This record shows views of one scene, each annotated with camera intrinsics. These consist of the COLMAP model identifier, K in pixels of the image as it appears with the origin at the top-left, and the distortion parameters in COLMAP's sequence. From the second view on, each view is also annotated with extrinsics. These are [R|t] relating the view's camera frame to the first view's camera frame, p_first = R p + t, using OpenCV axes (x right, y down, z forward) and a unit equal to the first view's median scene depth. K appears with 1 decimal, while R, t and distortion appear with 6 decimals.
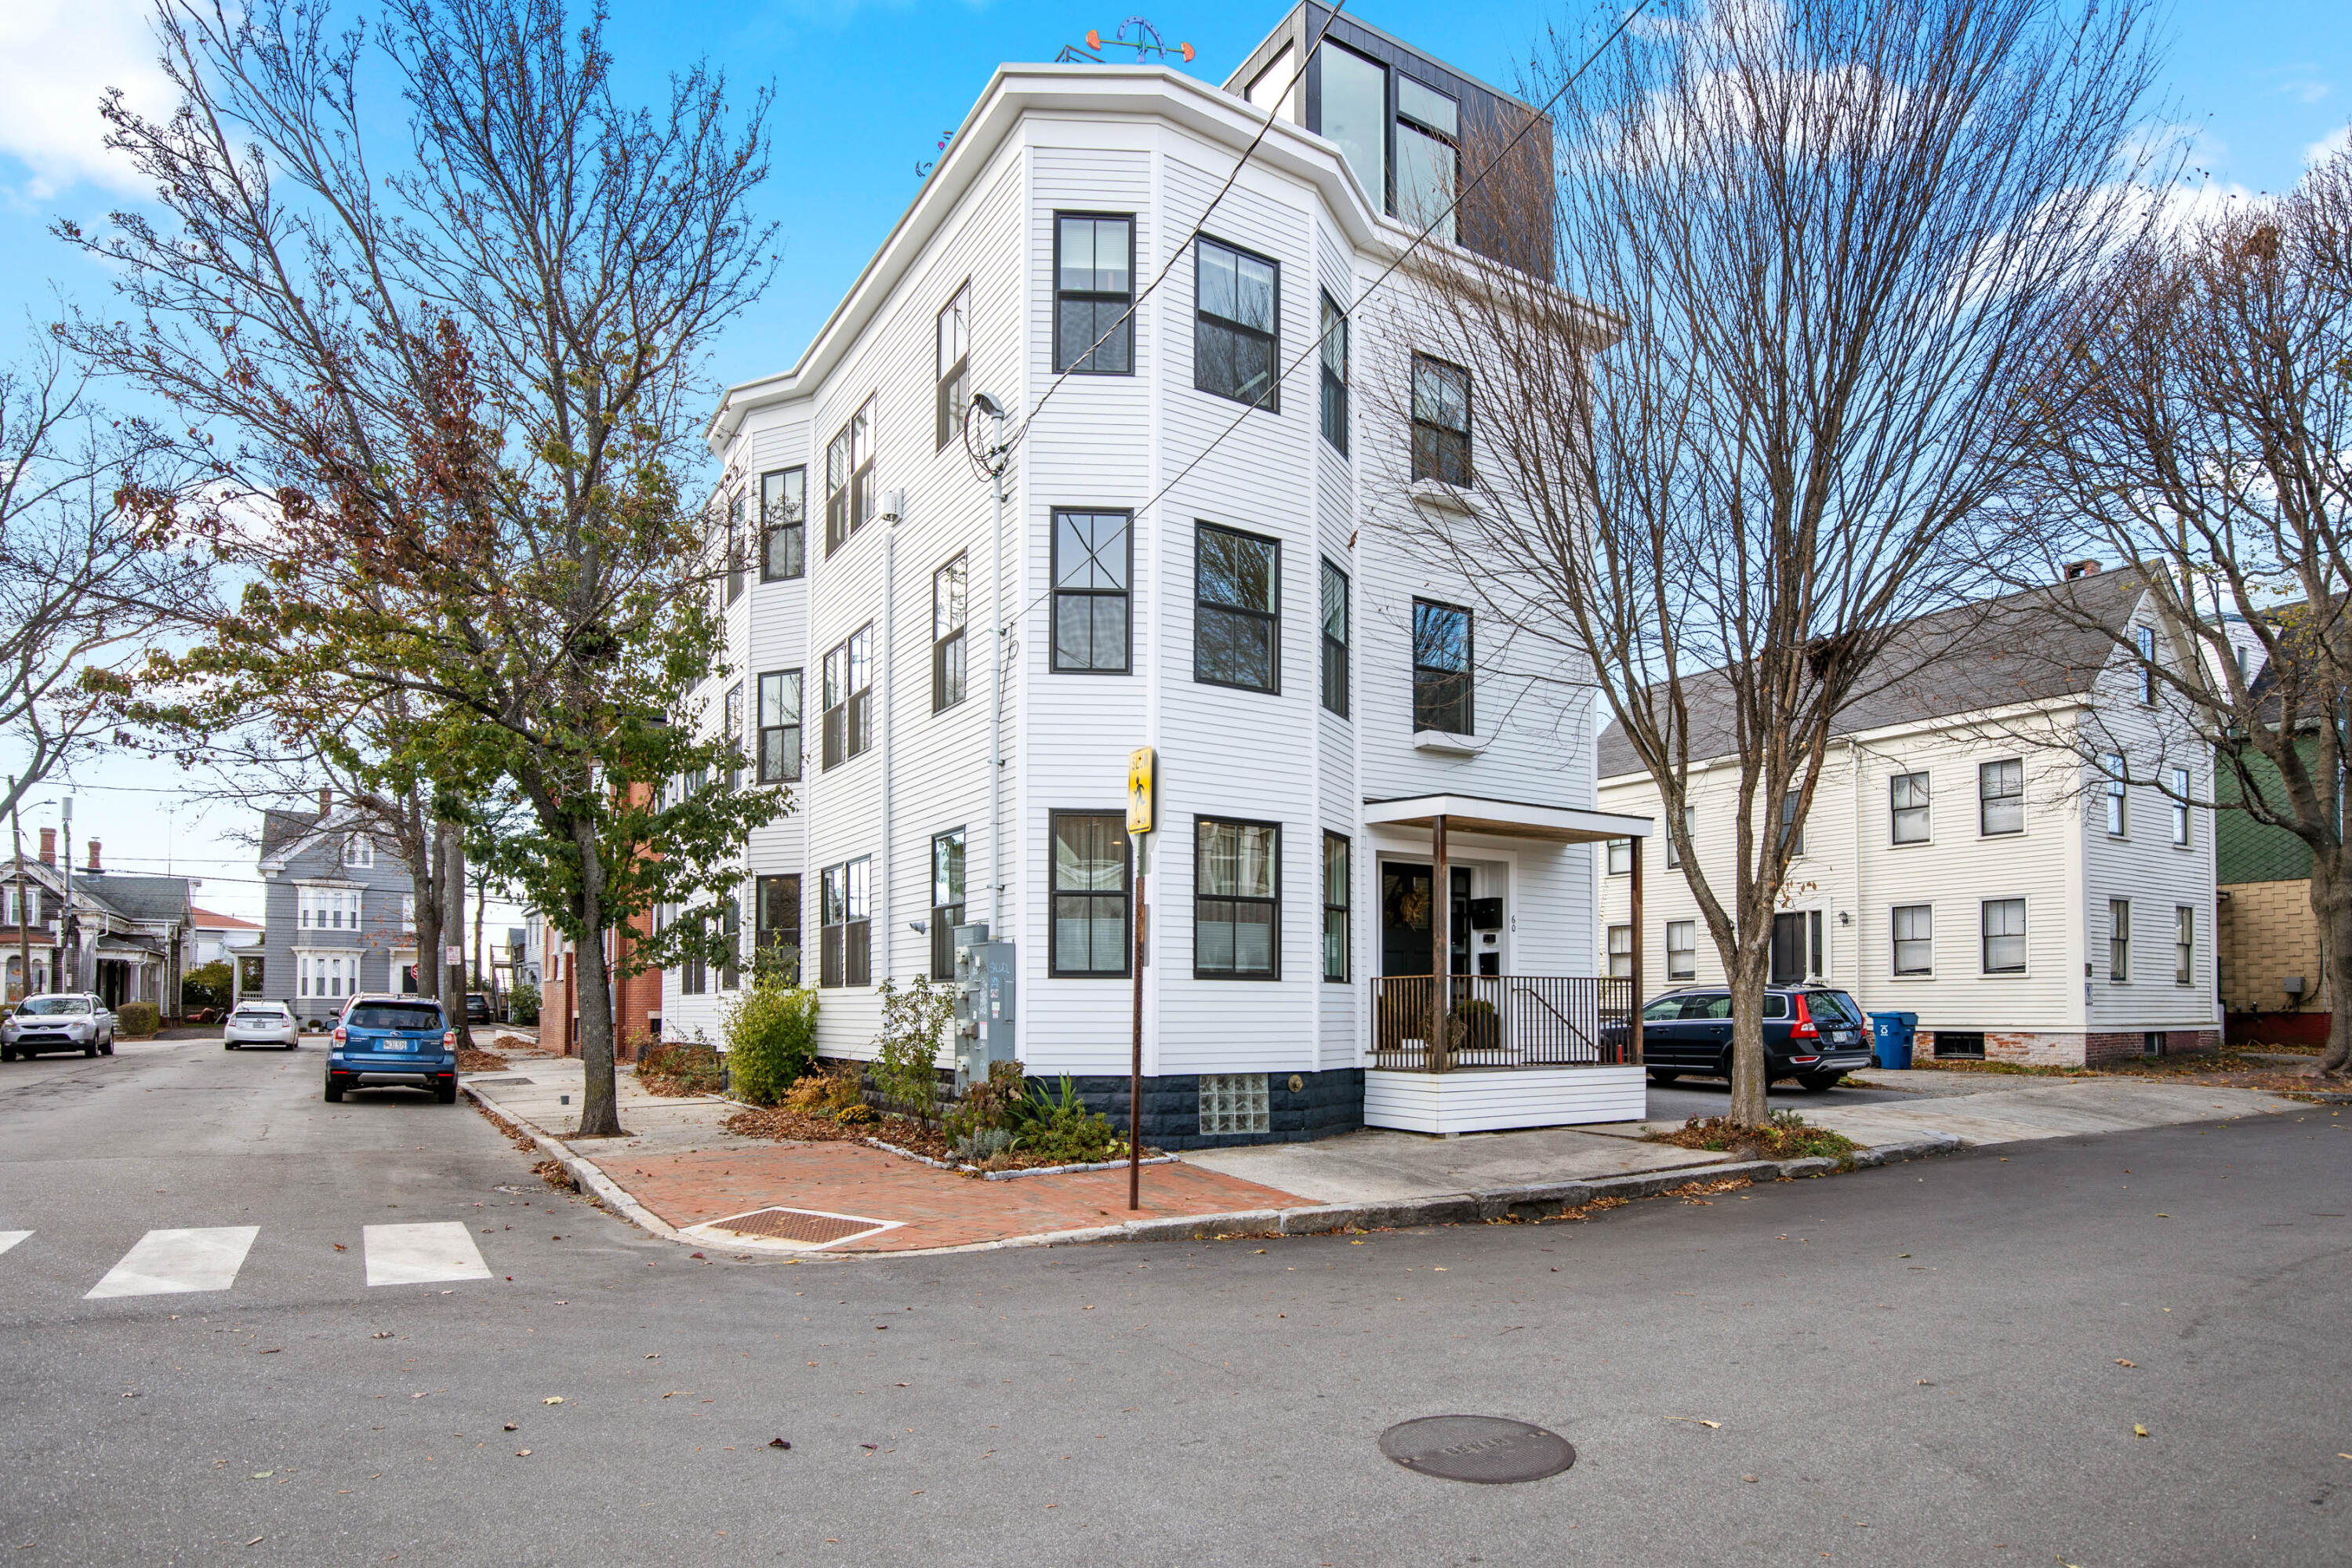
lens RADIAL K [[1326.5, 0, 1176.0], [0, 1326.5, 784.0], [0, 0, 1]] dist [-0.013018, -0.000051]
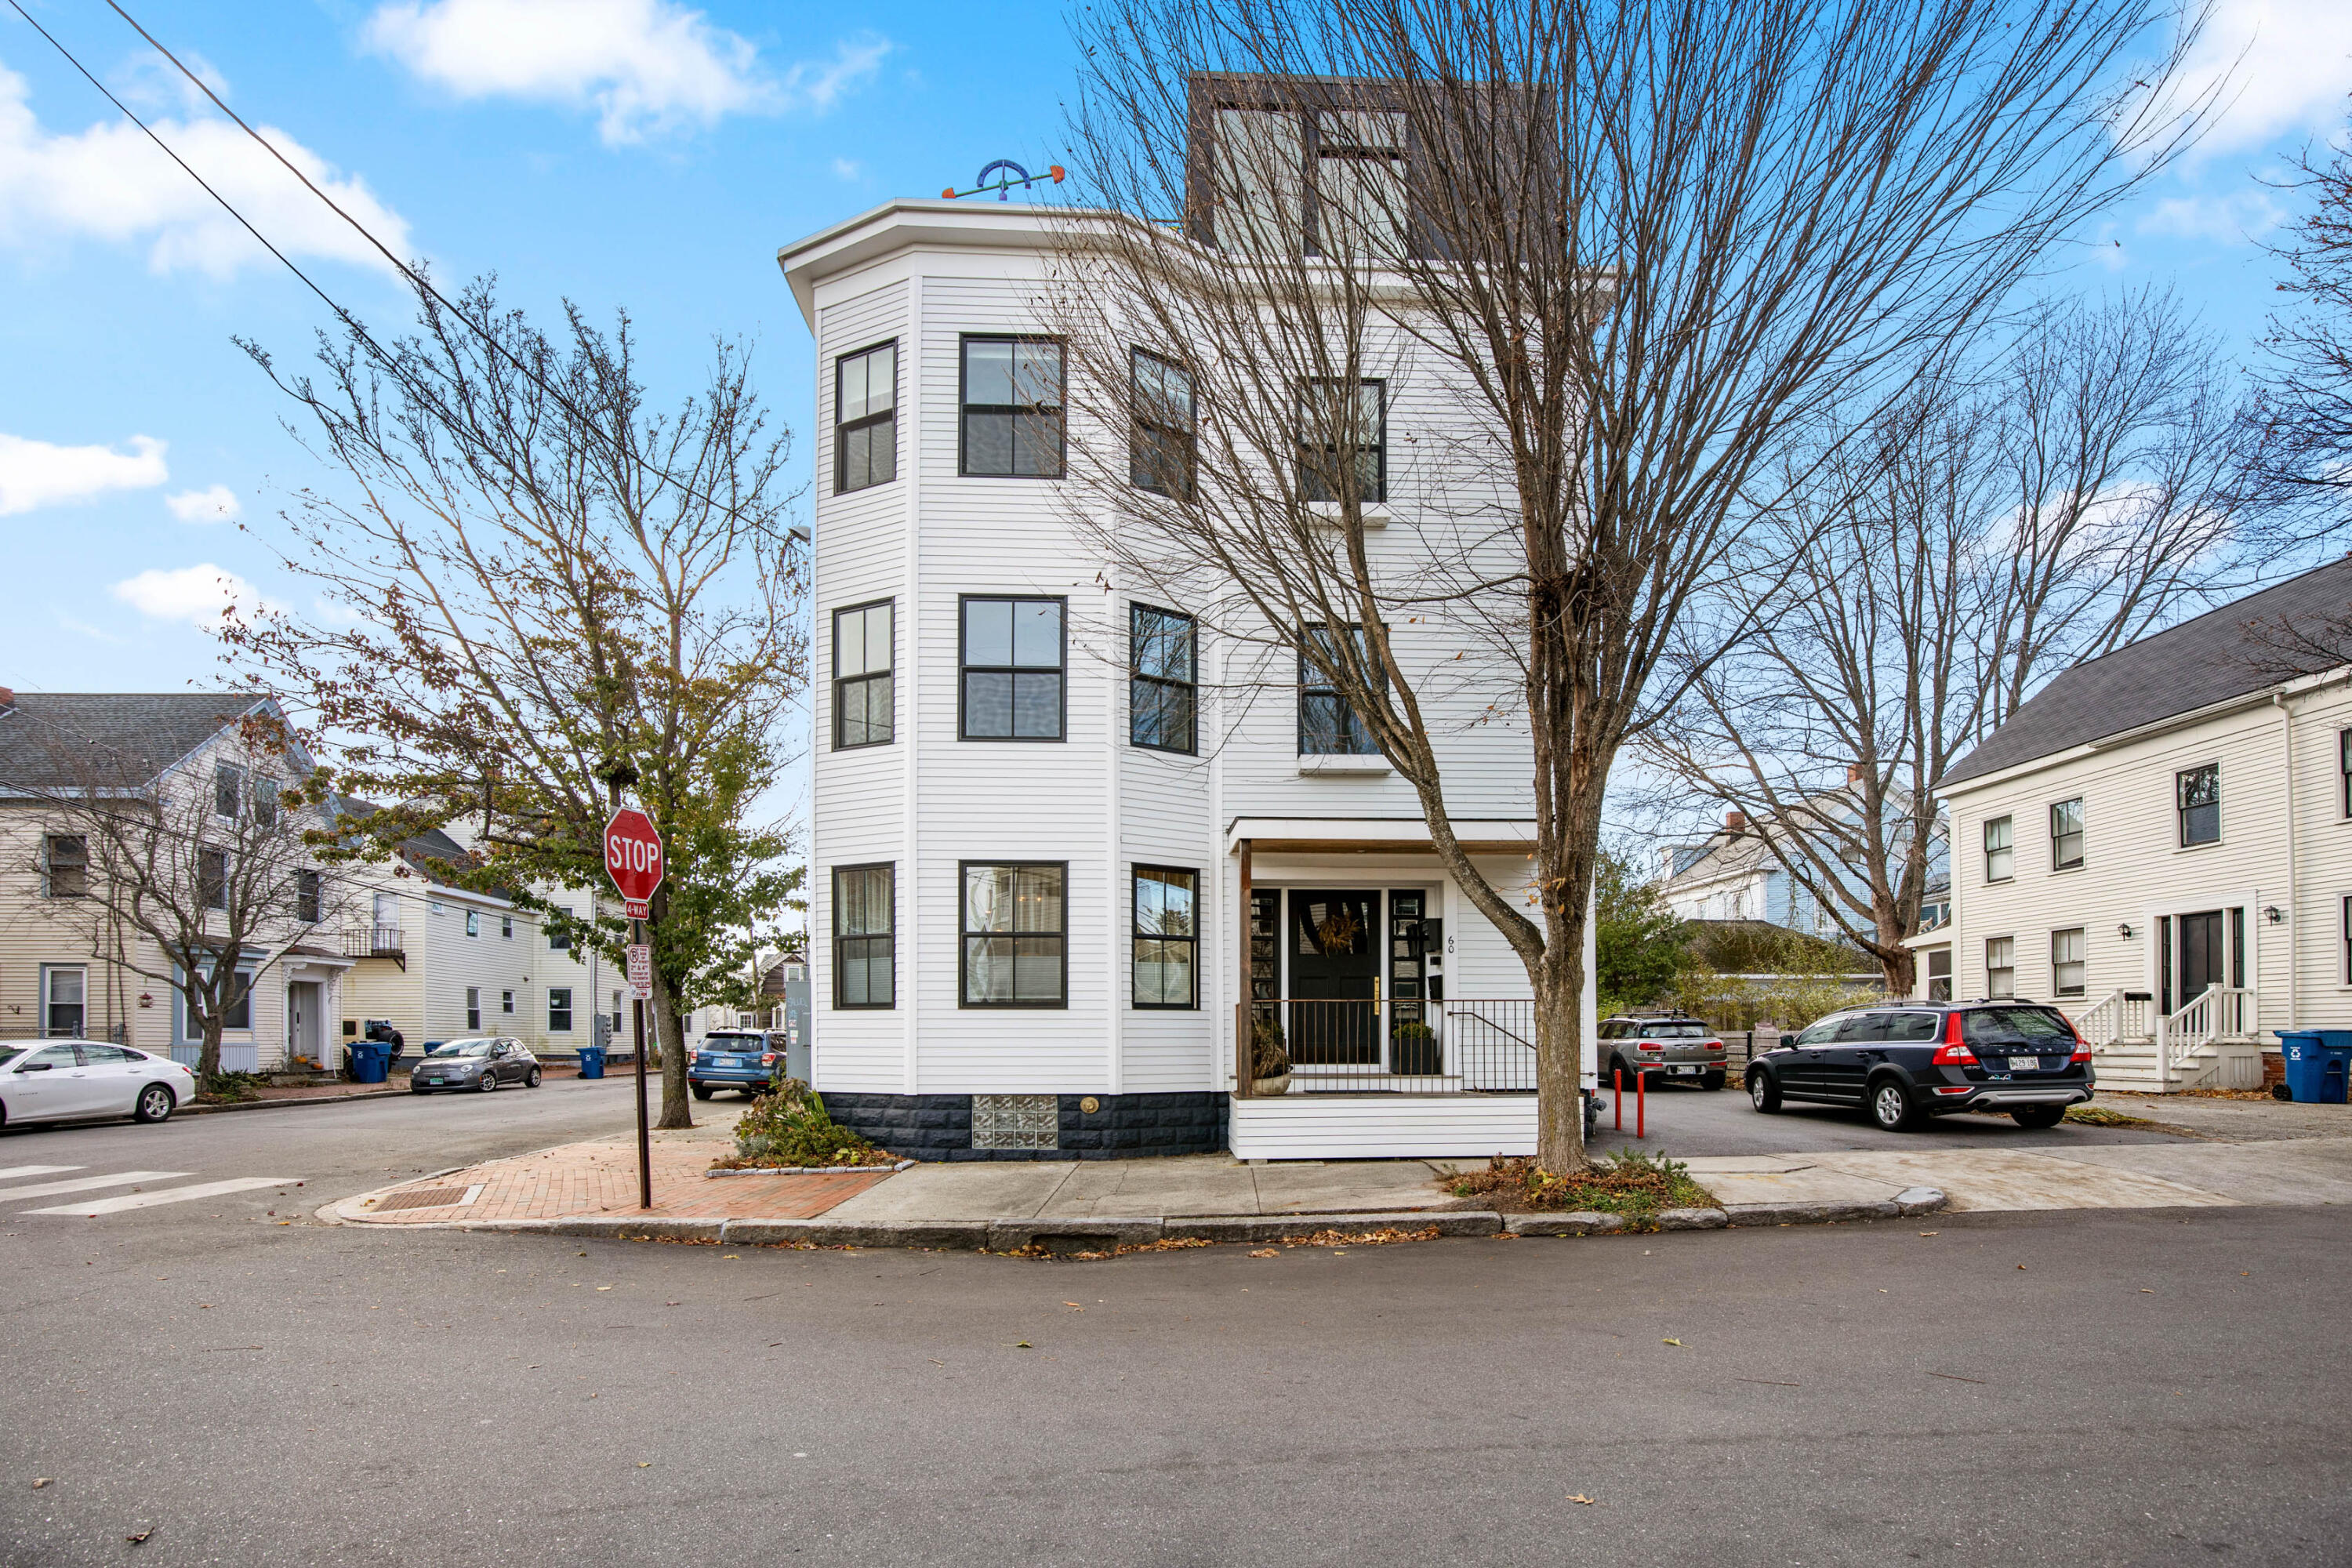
lens RADIAL K [[1062.6, 0, 1176.0], [0, 1062.6, 886.7], [0, 0, 1]] dist [-0.026528, 0.000036]
pose [[0.866631, -0.073866, -0.493451, 0.526979], [0.088342, 0.996072, 0.006047, 0.047917], [0.491066, -0.048833, 0.869753, 0.275896]]
